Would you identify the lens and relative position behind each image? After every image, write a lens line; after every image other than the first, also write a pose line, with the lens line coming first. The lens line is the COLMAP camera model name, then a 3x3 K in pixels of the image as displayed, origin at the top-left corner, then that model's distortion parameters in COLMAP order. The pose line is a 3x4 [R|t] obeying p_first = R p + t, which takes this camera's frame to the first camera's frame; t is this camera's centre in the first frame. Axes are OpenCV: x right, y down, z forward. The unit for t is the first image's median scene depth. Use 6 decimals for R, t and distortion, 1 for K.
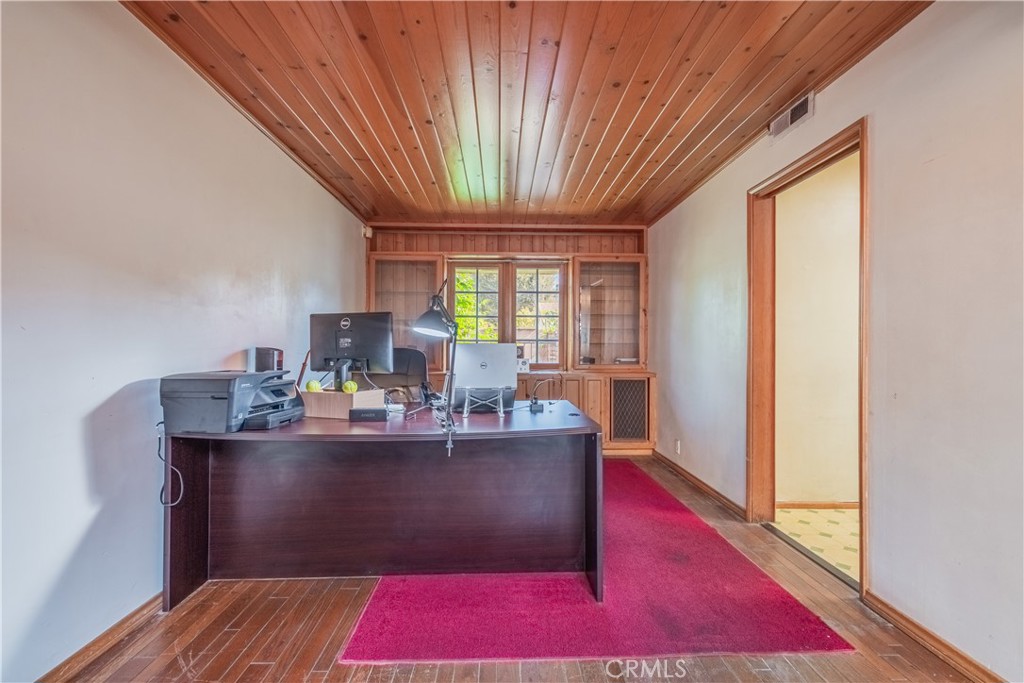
lens RADIAL K [[462.9, 0, 515.9], [0, 462.9, 339.6], [0, 0, 1]] dist [-0.000530, -0.000635]
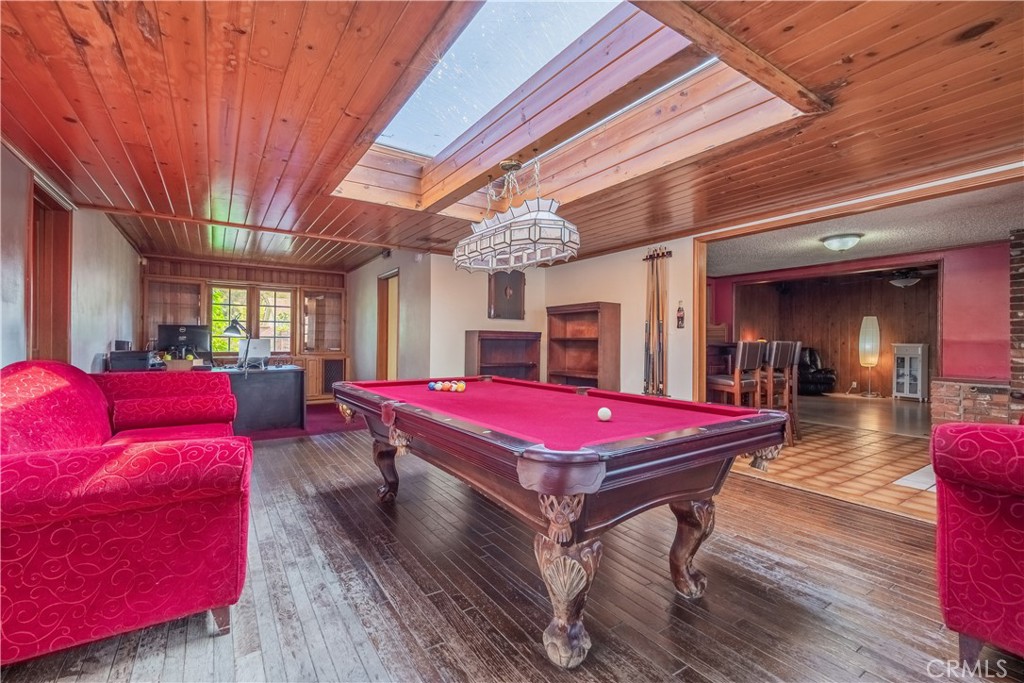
lens RADIAL K [[441.2, 0, 512.0], [0, 441.2, 341.5], [0, 0, 1]] dist [0.000654, -0.000288]
pose [[0.849727, 0.005118, 0.527198, -0.064602], [-0.012295, 0.999873, 0.010110, -0.008656], [-0.527079, -0.015073, 0.849682, -0.760916]]
